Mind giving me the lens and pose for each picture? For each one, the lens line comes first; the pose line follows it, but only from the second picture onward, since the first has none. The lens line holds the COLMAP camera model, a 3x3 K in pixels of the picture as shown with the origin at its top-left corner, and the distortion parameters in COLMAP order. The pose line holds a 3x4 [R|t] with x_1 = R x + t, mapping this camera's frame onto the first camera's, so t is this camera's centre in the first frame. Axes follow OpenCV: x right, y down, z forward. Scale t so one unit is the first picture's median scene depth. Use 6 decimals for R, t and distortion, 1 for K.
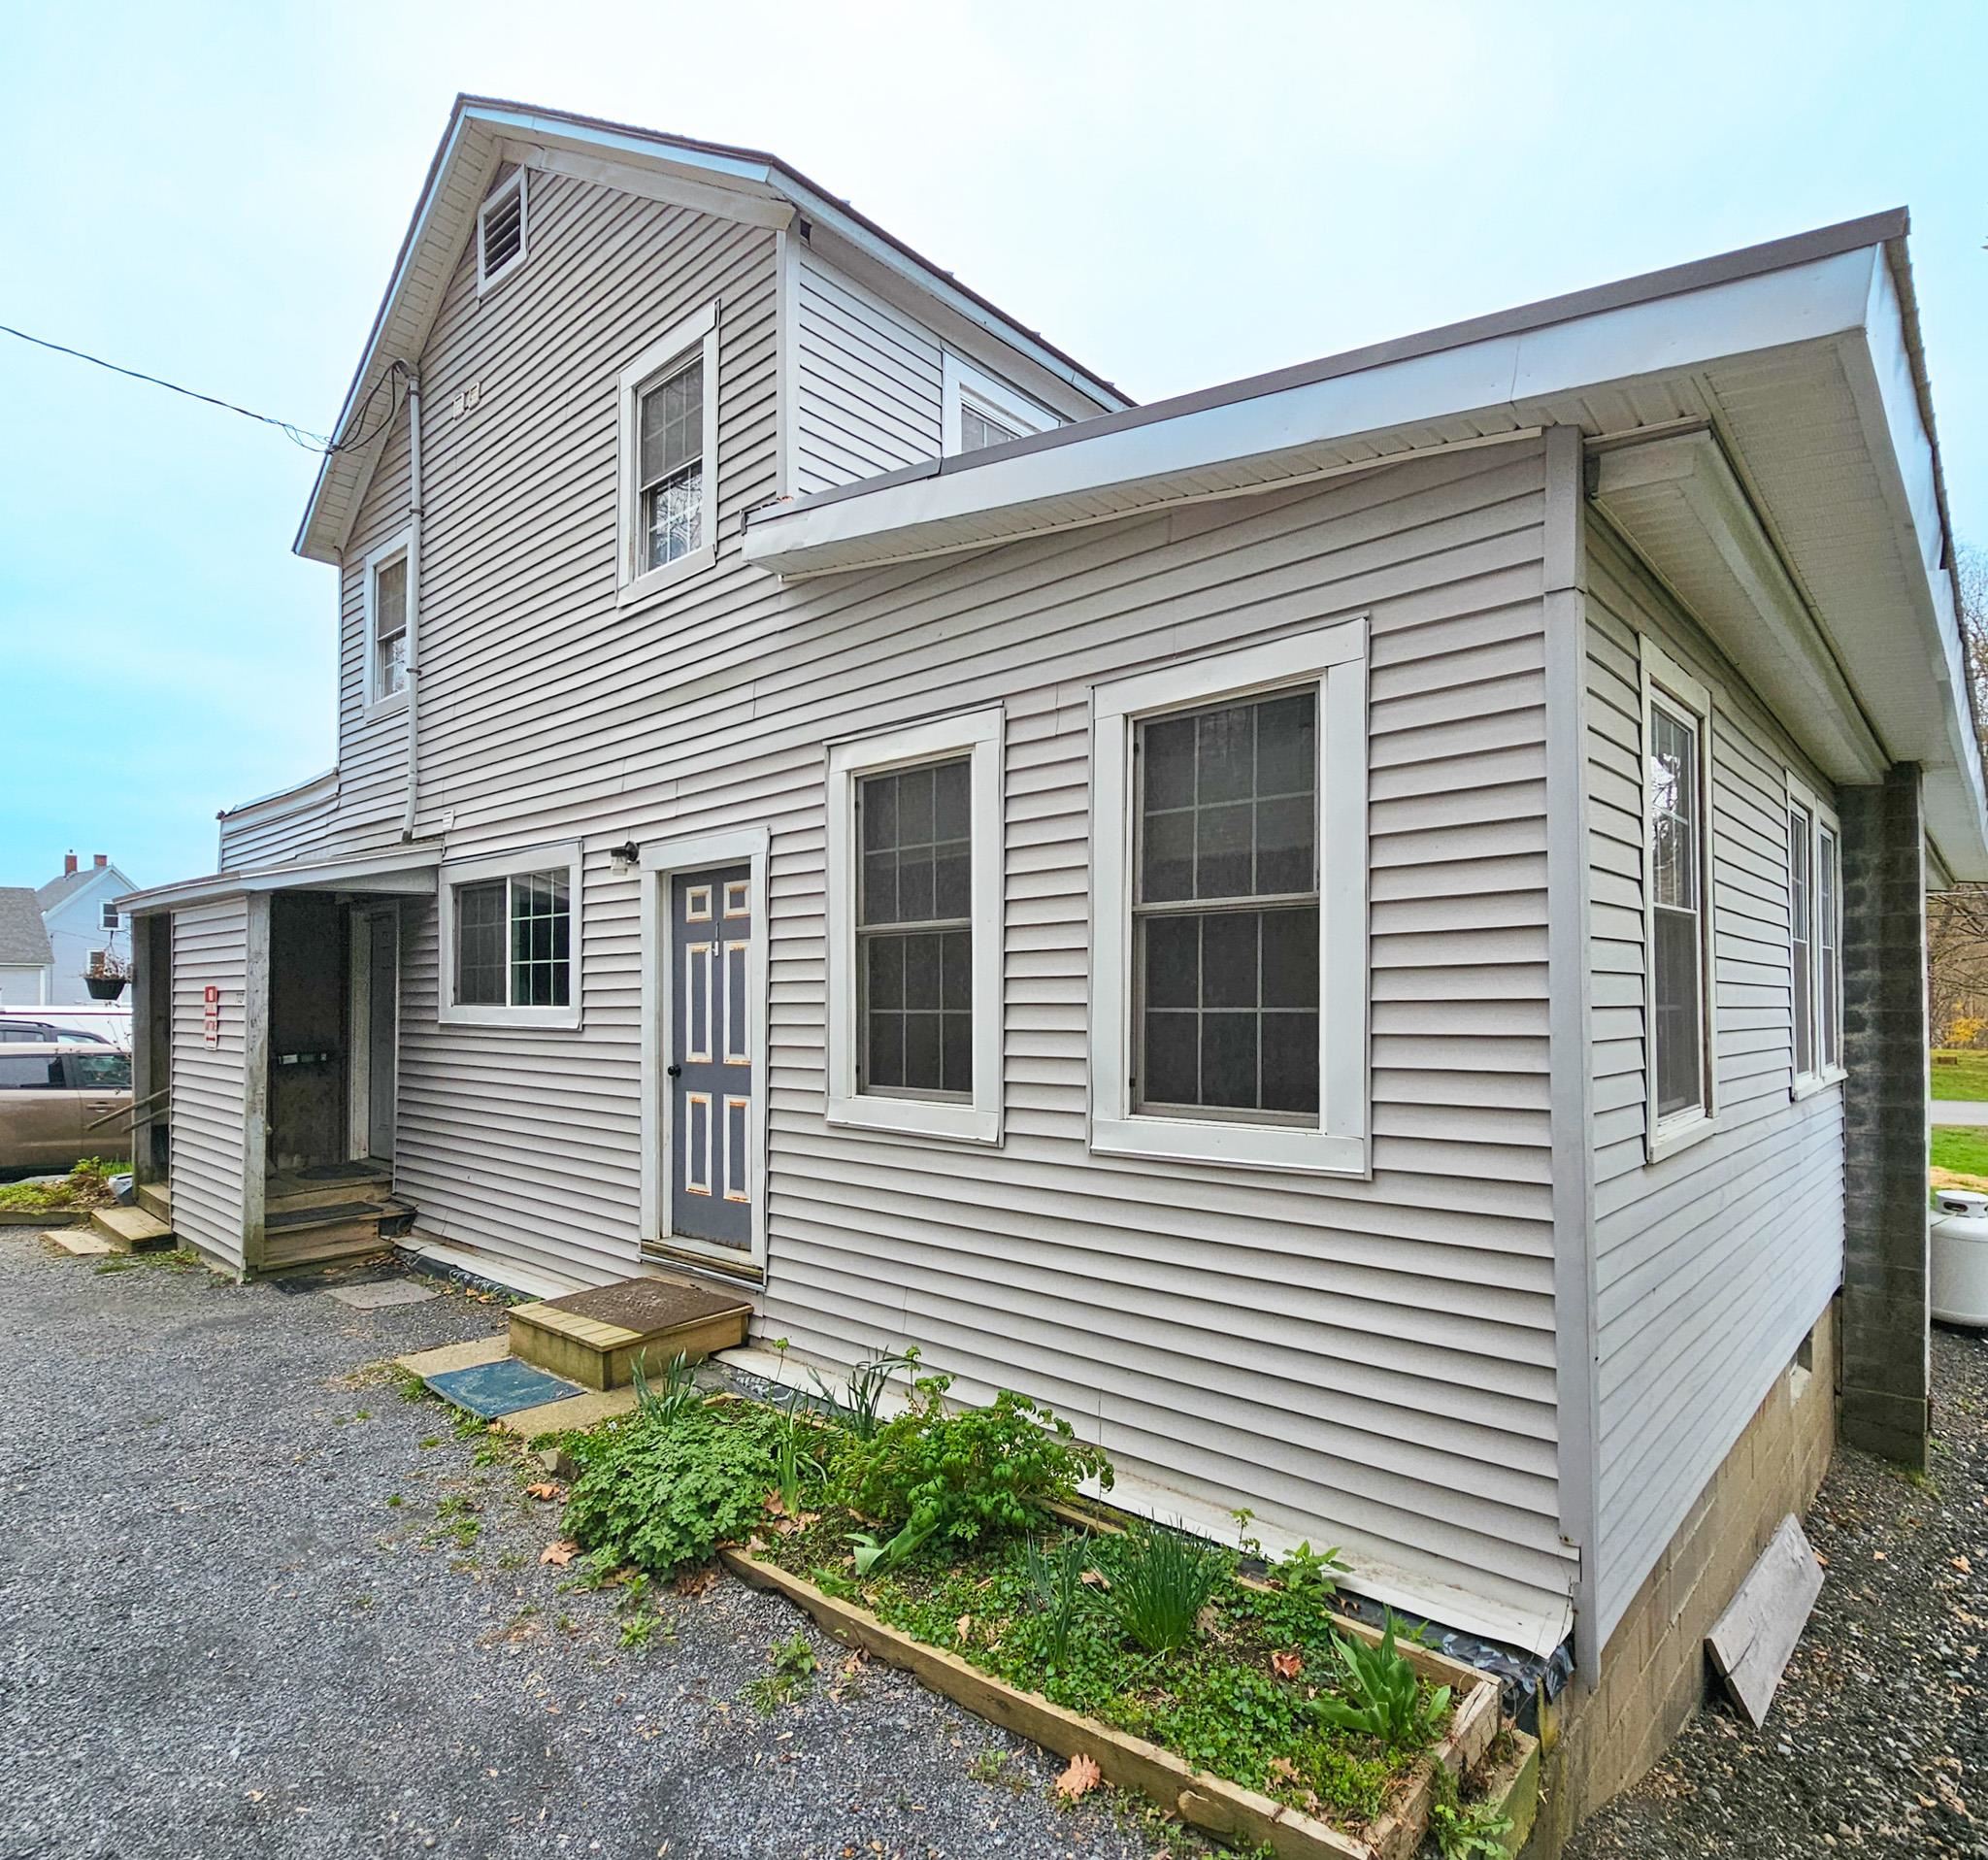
lens RADIAL K [[1141.8, 0, 965.6], [0, 1141.8, 975.5], [0, 0, 1]] dist [-0.004040, 0.006803]
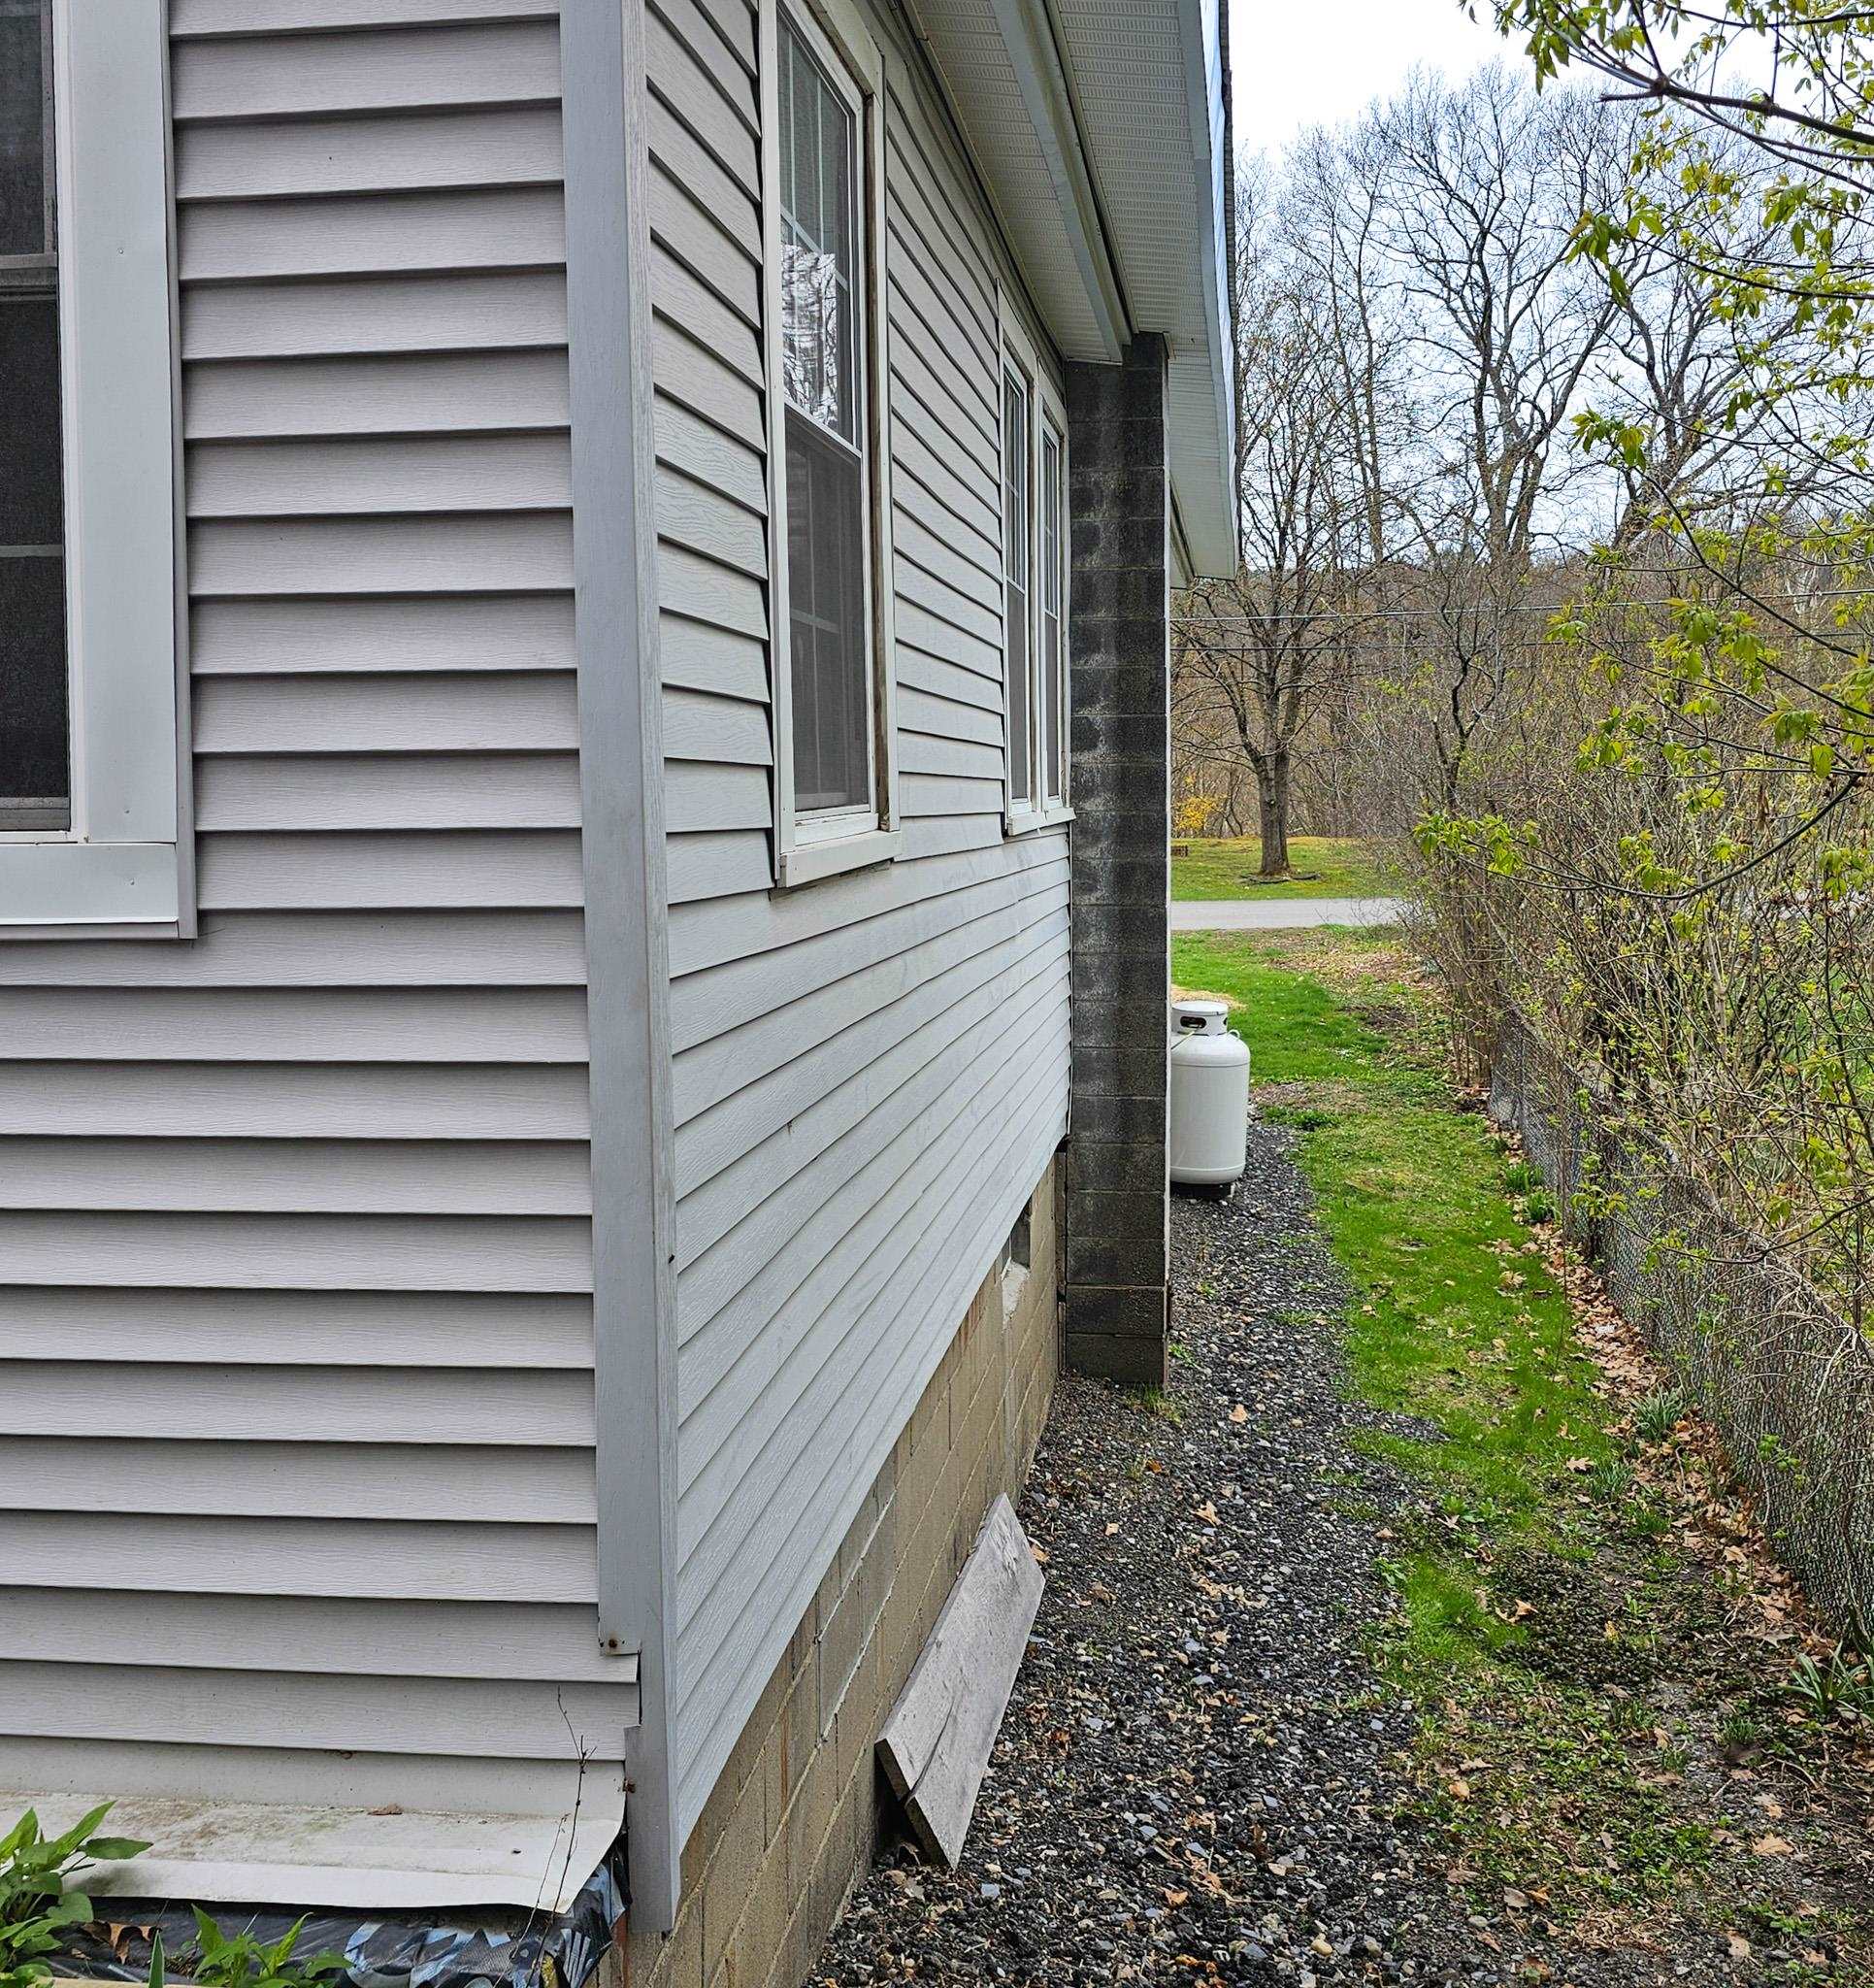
lens RADIAL K [[2008.7, 0, 941.3], [0, 2008.7, 994.7], [0, 0, 1]] dist [0.045821, 0.000000]
pose [[0.828117, -0.068941, 0.556299, 0.137100], [0.002404, 0.992836, 0.119462, 0.092246], [-0.560550, -0.097591, 0.822350, 0.189441]]
